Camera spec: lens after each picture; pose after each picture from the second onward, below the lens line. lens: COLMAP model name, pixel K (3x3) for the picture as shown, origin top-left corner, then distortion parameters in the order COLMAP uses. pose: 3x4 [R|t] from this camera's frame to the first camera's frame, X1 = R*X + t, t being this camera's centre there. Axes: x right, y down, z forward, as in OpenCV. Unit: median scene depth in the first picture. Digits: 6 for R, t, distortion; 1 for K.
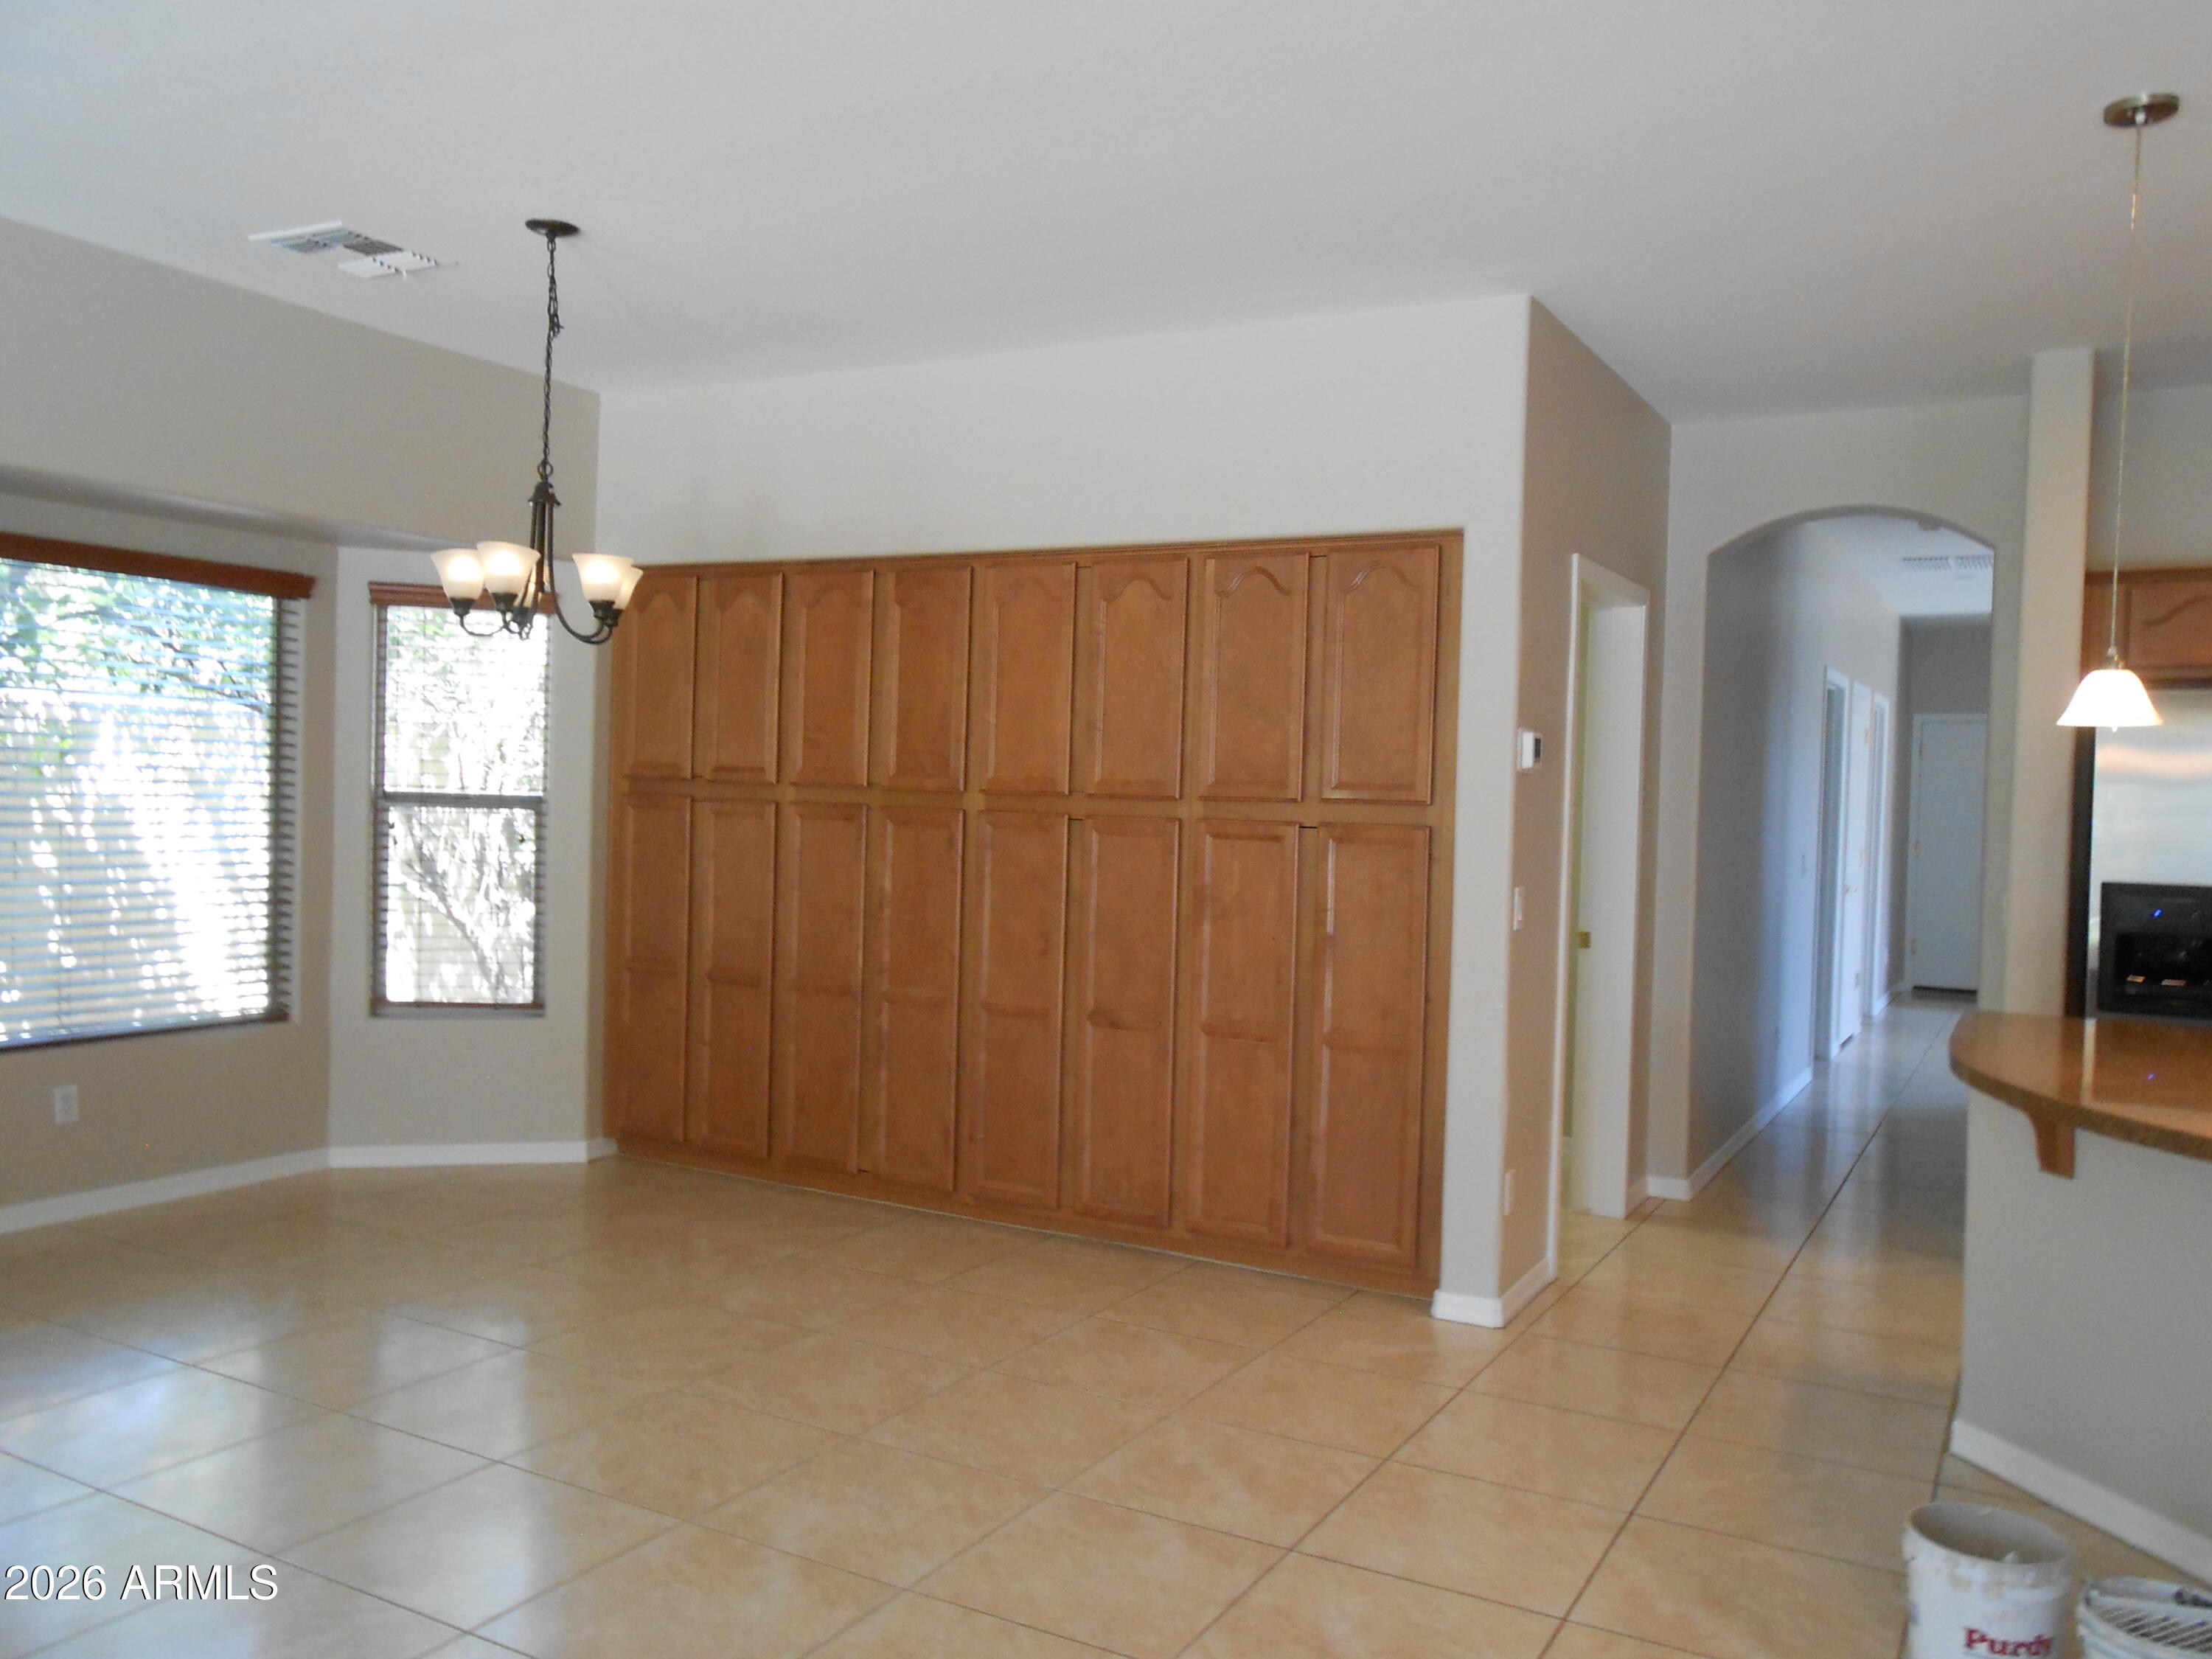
lens RADIAL K [[1703.4, 0, 1106.7], [0, 1703.4, 826.2], [0, 0, 1]] dist [-0.039625, 0.039334]
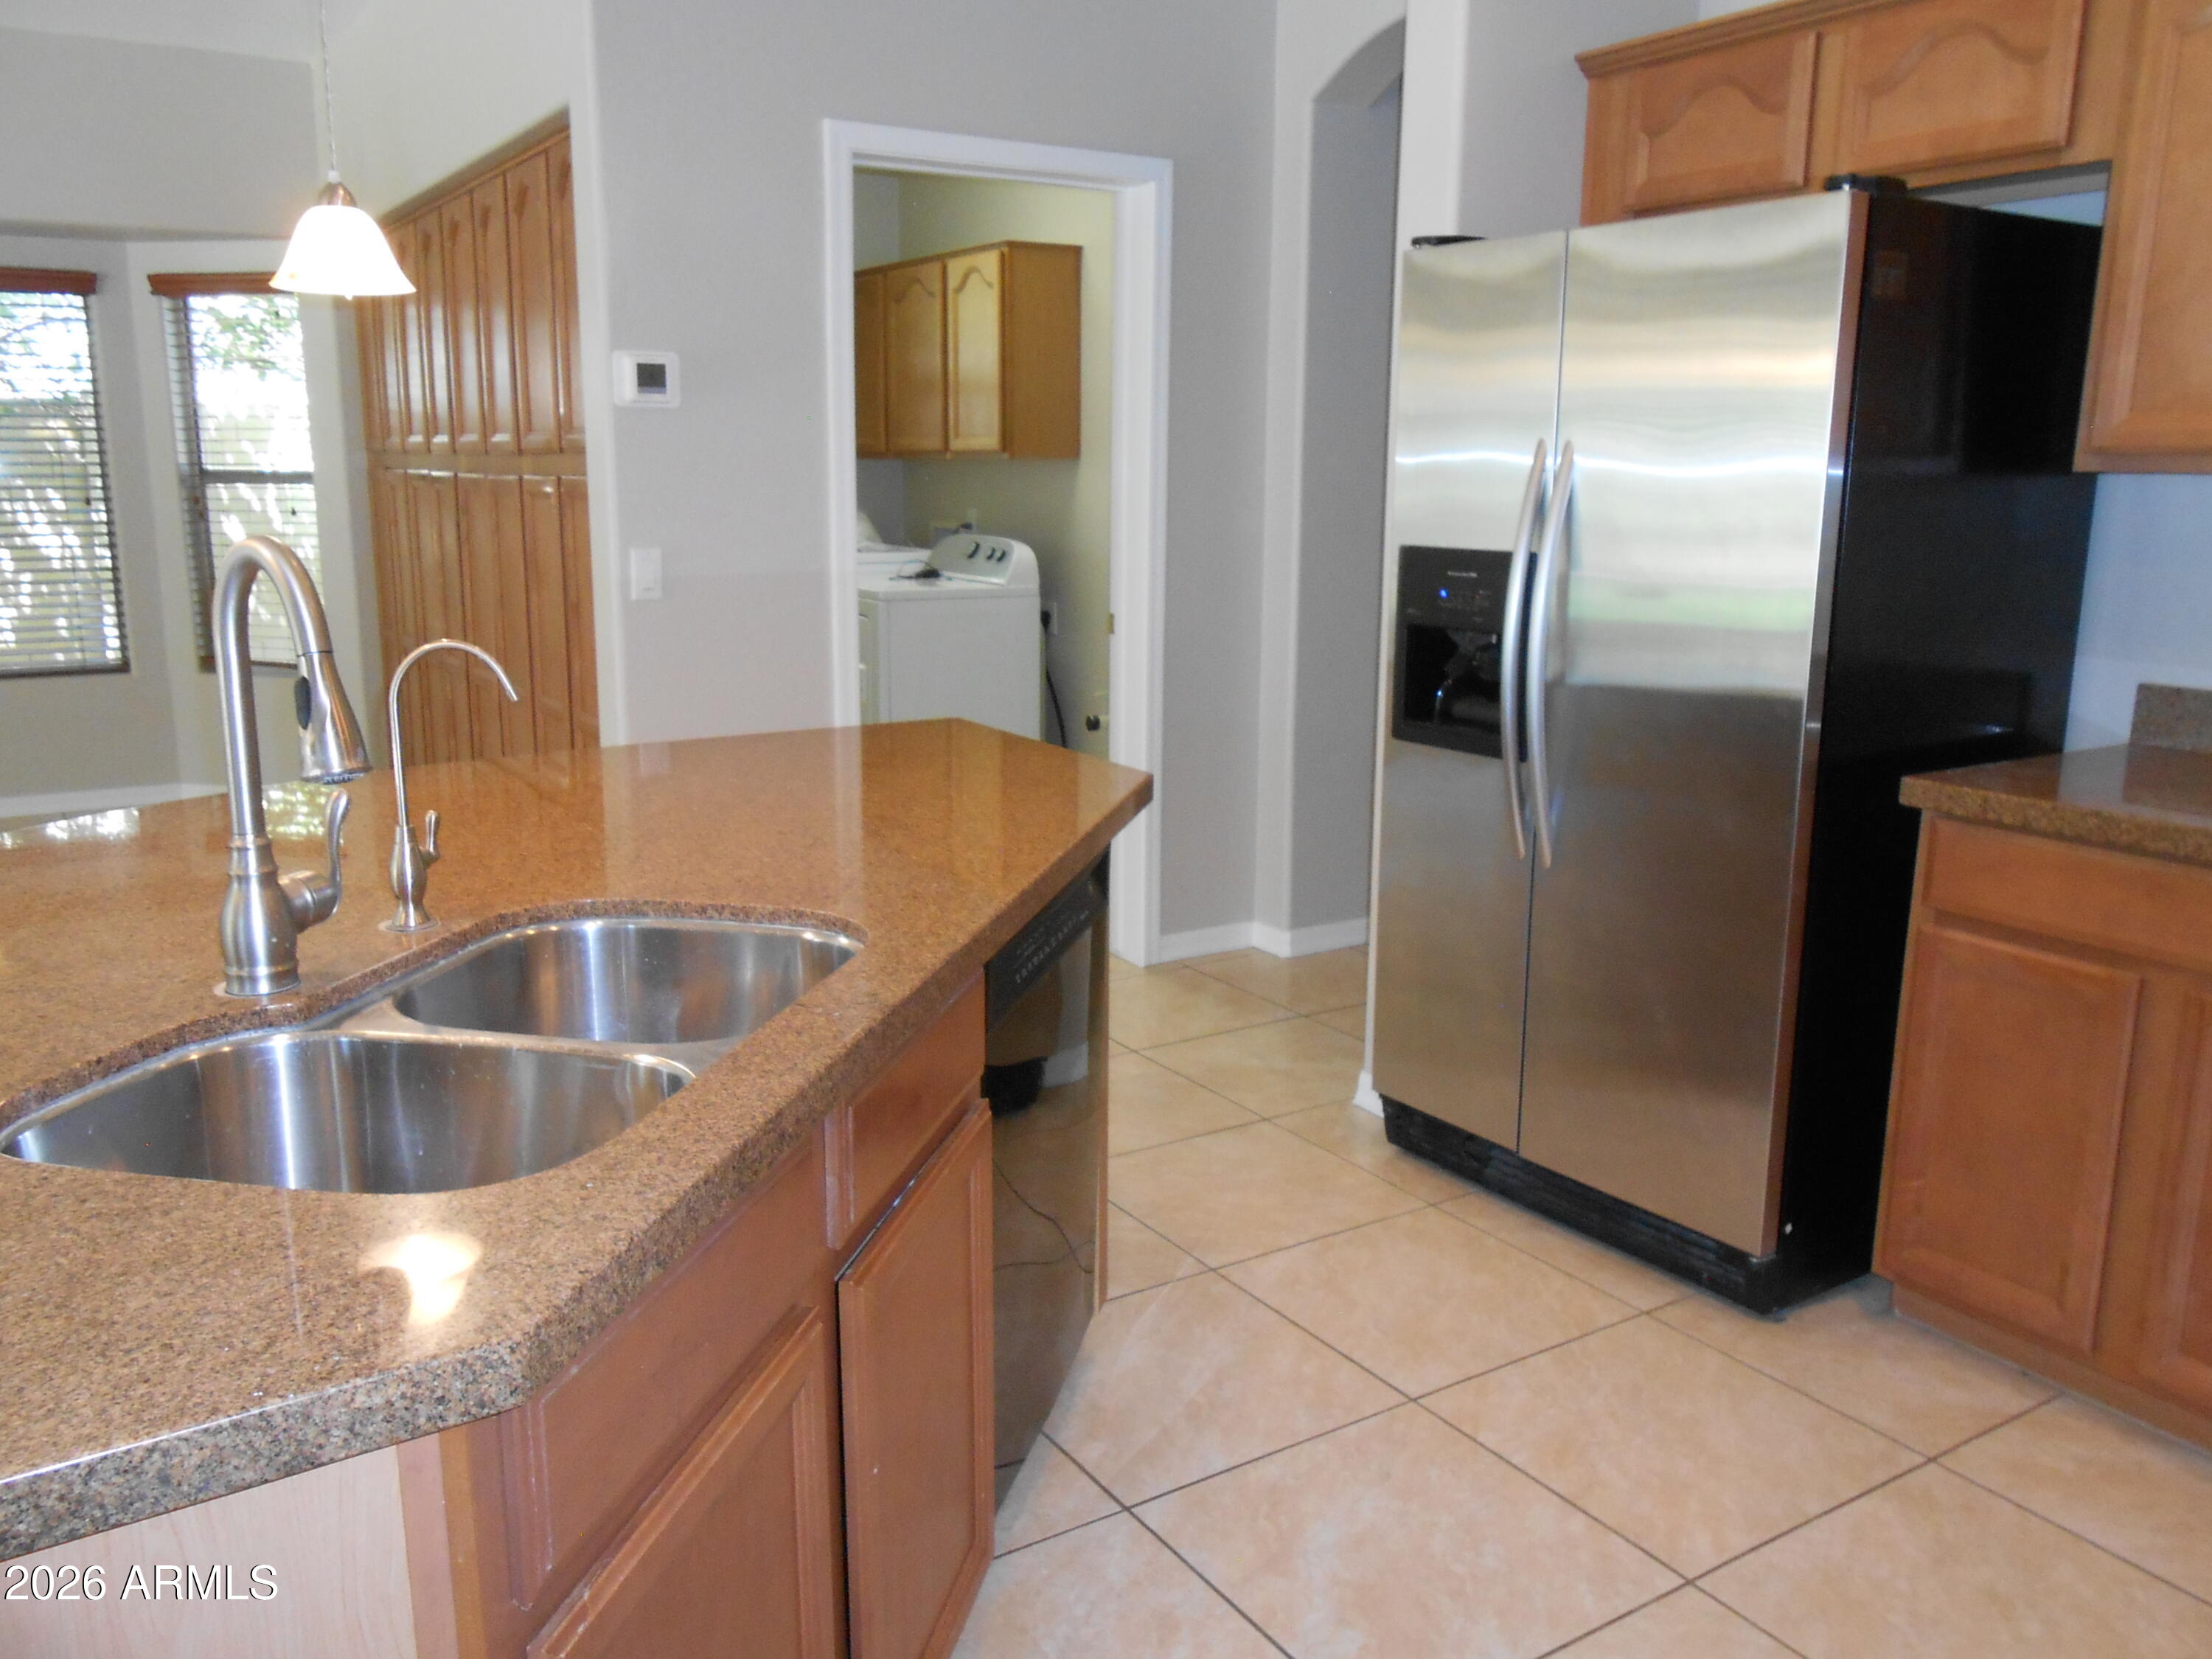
lens RADIAL K [[1703.4, 0, 1110.9], [0, 1703.4, 833.0], [0, 0, 1]] dist [-0.039625, 0.039334]
pose [[0.886232, 0.076093, -0.456949, 0.636513], [0.010762, 0.982769, 0.184526, 0.015825], [0.463117, -0.168451, 0.870142, 0.278891]]
